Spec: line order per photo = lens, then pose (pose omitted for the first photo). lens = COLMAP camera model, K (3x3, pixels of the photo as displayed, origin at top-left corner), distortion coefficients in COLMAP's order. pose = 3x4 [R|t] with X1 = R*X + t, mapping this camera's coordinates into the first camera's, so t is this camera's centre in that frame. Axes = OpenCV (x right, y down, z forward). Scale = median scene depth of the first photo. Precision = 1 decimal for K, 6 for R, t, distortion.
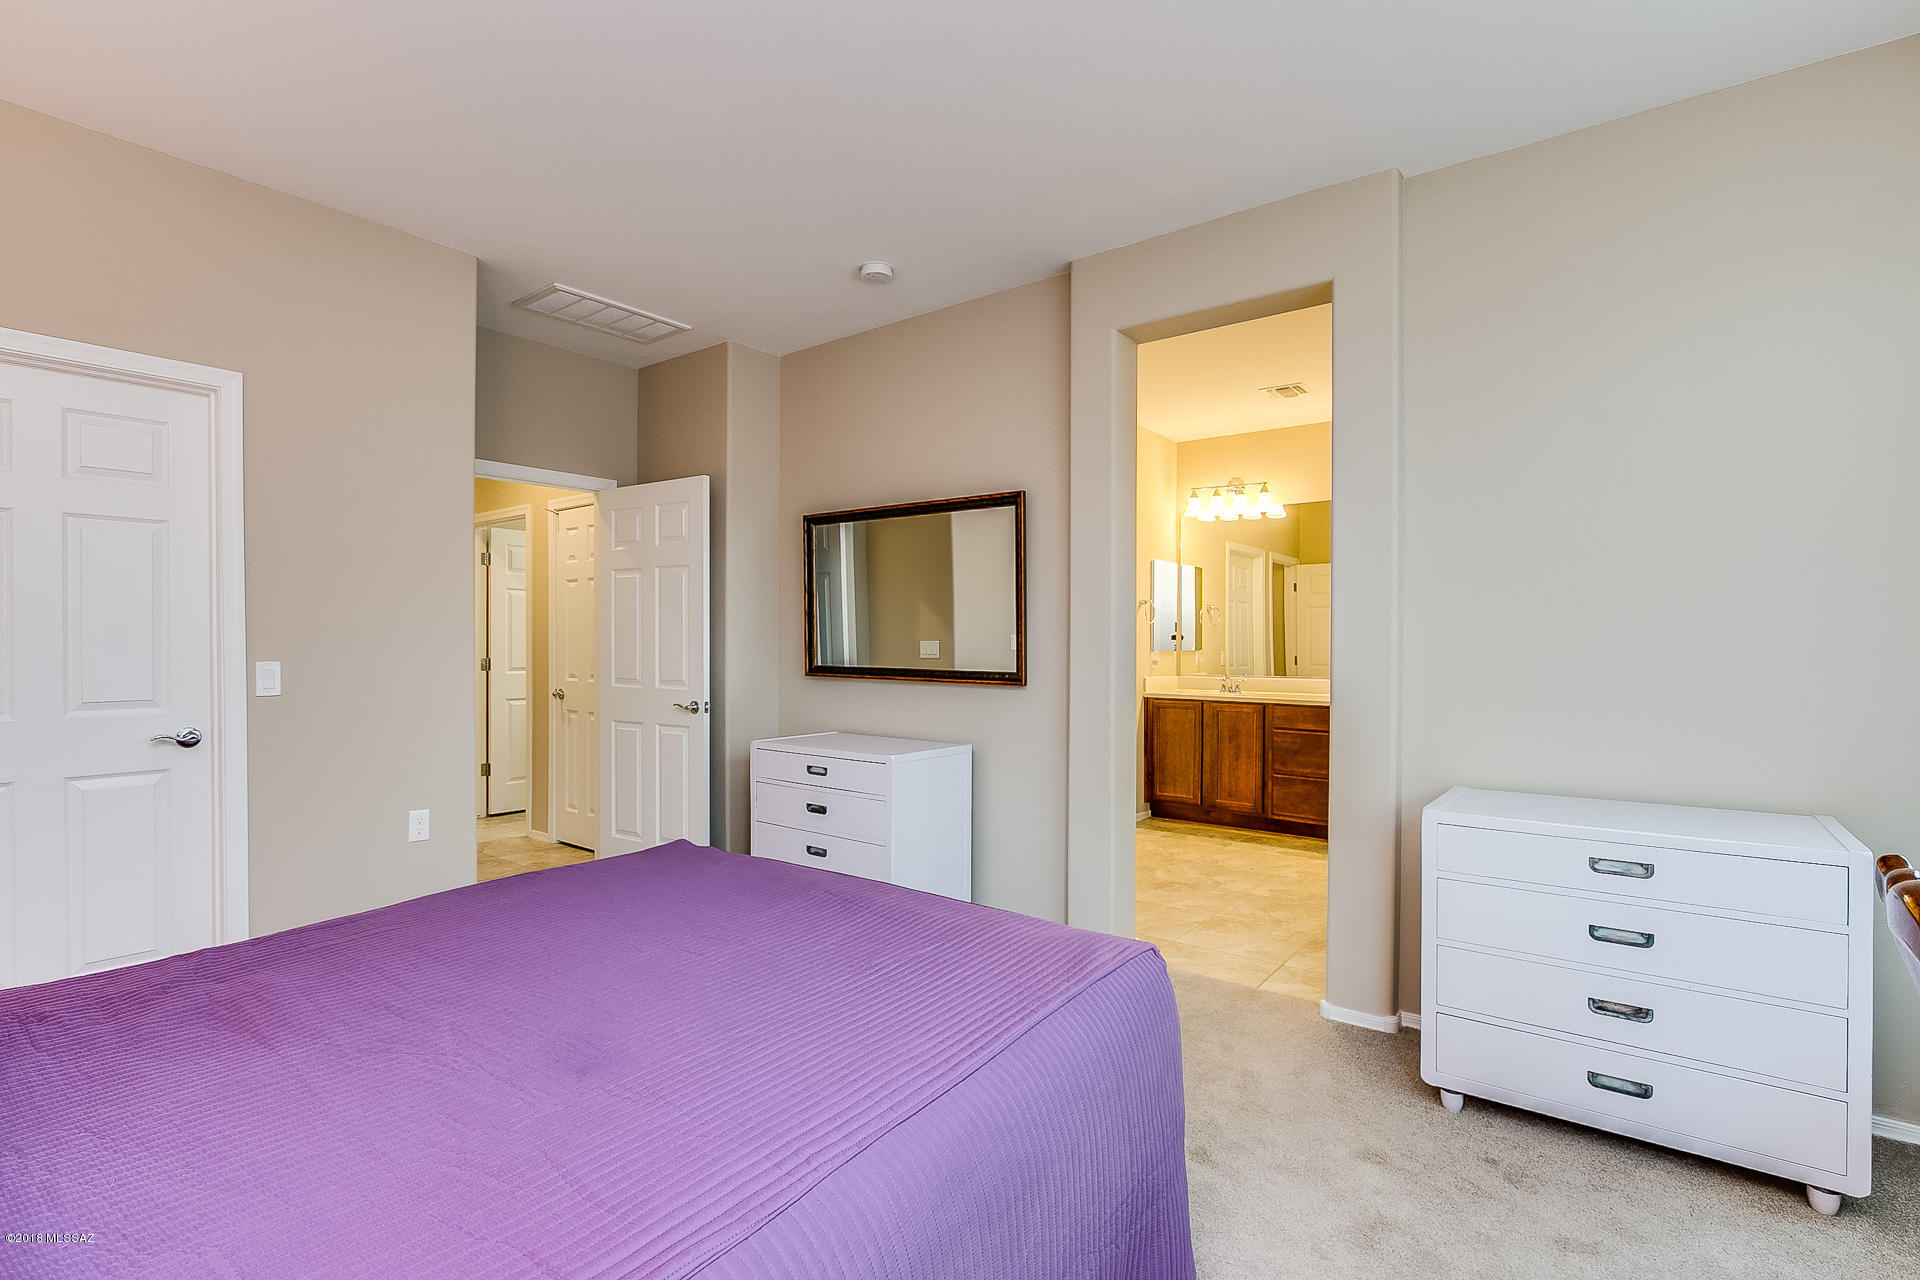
lens RADIAL K [[897.8, 0, 964.3], [0, 897.8, 648.4], [0, 0, 1]] dist [-0.004728, 0.001142]
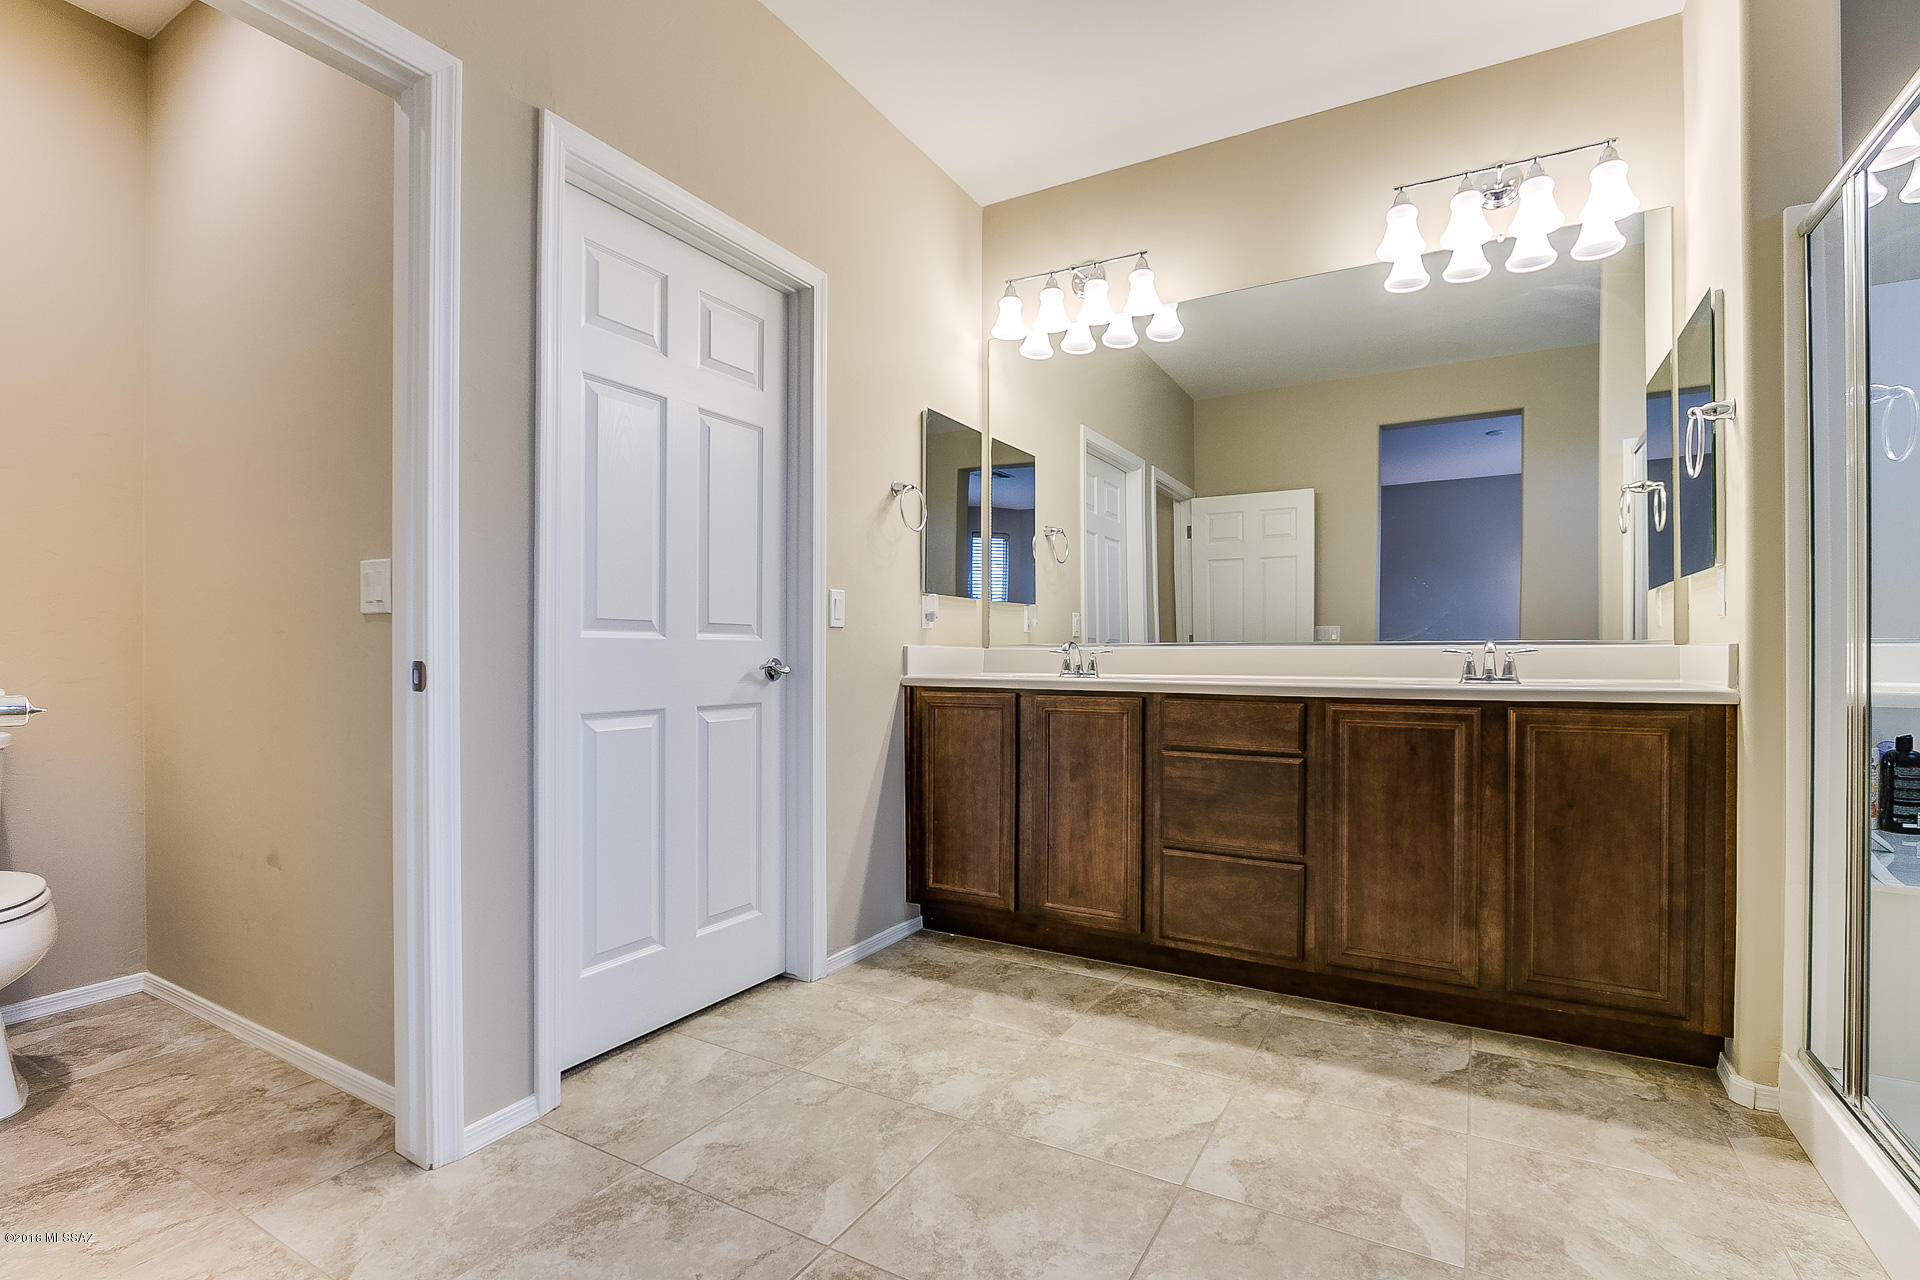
lens RADIAL K [[897.8, 0, 958.2], [0, 897.8, 656.8], [0, 0, 1]] dist [-0.004728, 0.001142]
pose [[0.993075, 0.000225, 0.117484, 0.181667], [0.000868, 0.999957, -0.009253, 0.045648], [-0.117481, 0.009290, 0.993032, 0.542758]]
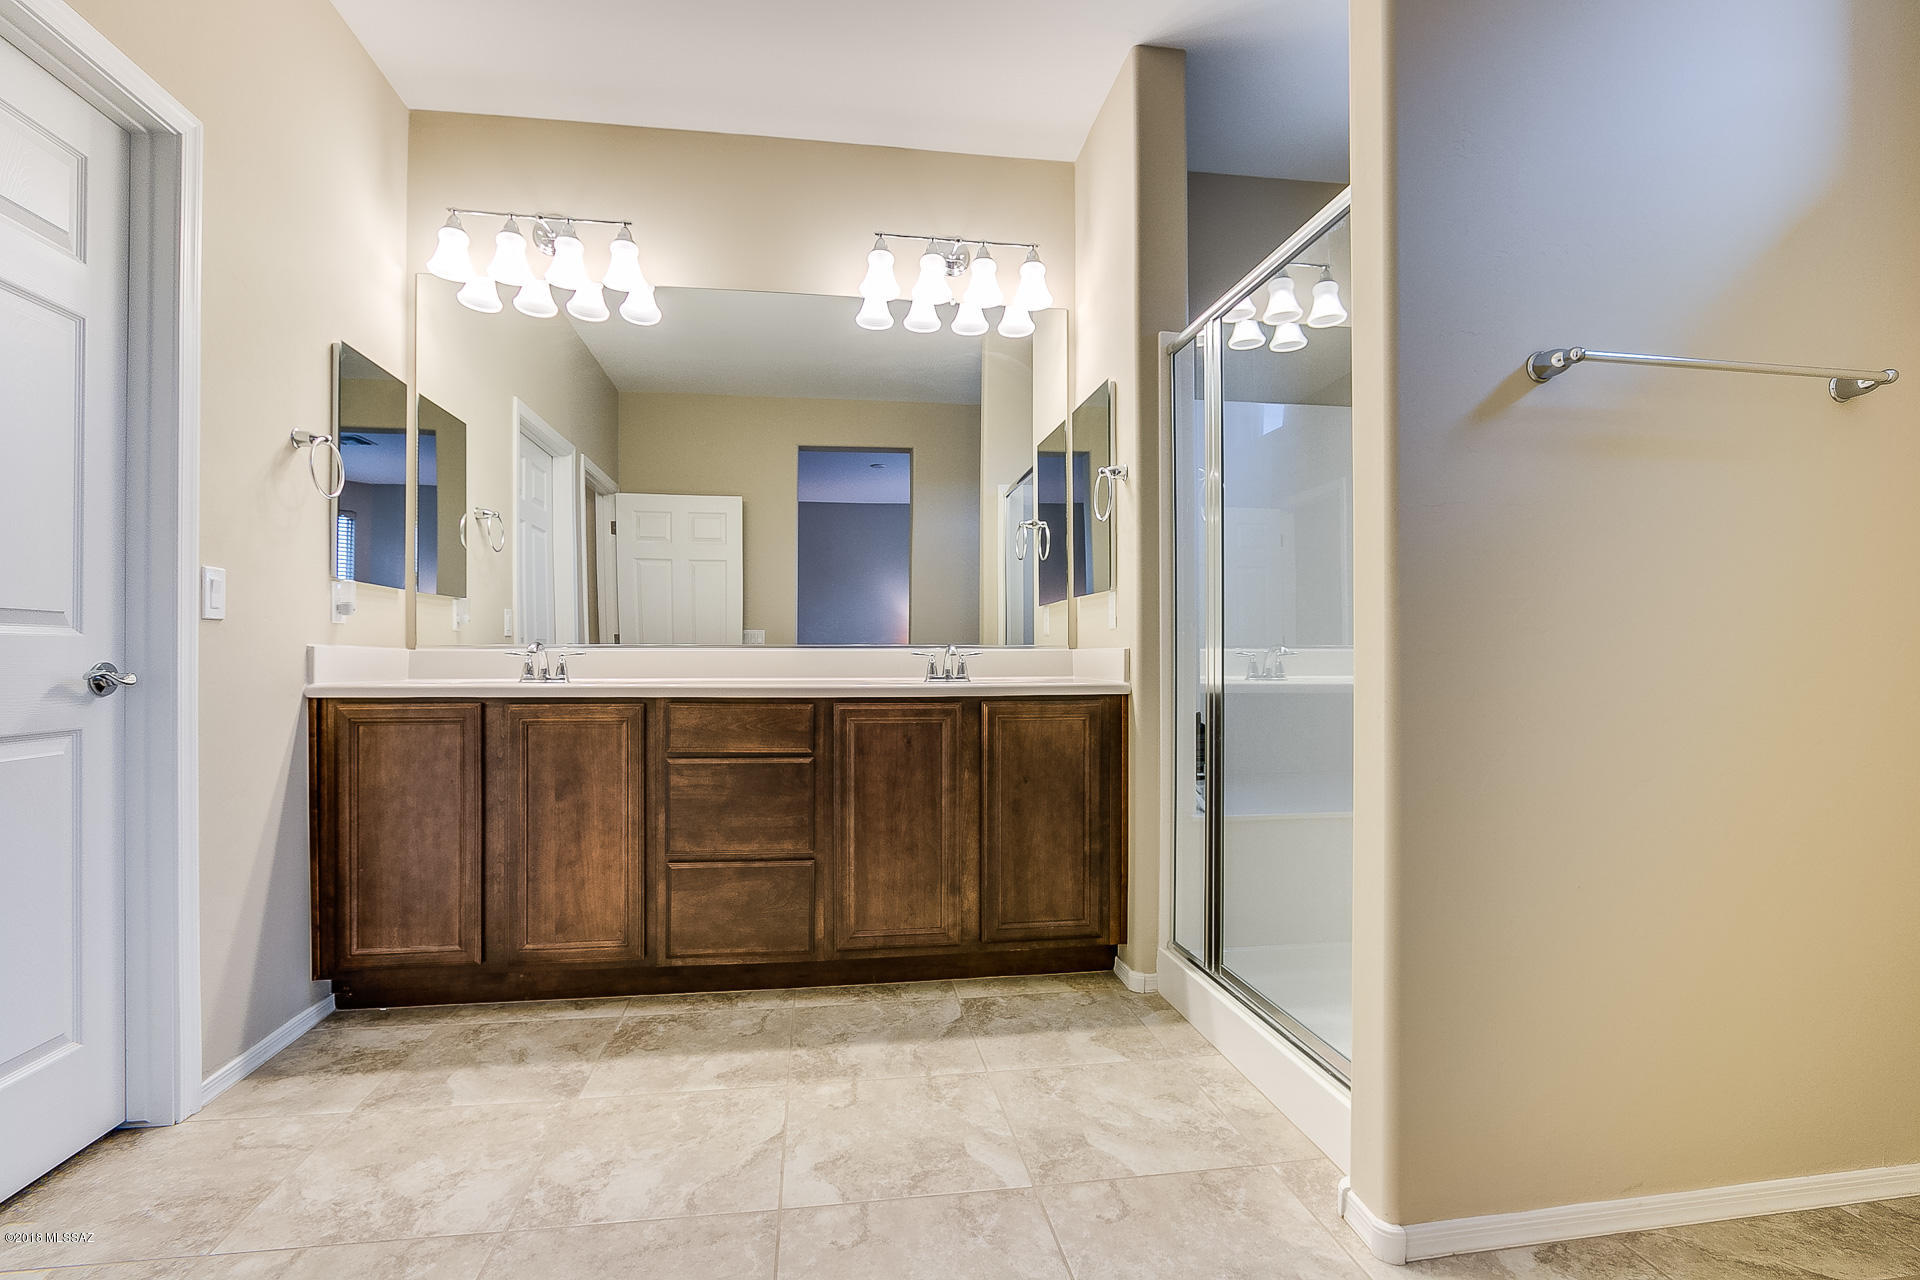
lens RADIAL K [[897.8, 0, 942.9], [0, 897.8, 657.4], [0, 0, 1]] dist [-0.004728, 0.001142]
pose [[0.709019, -0.000138, 0.705189, 0.131478], [0.008258, 0.999933, -0.008107, 0.045209], [-0.705141, 0.011572, 0.708973, 0.584583]]
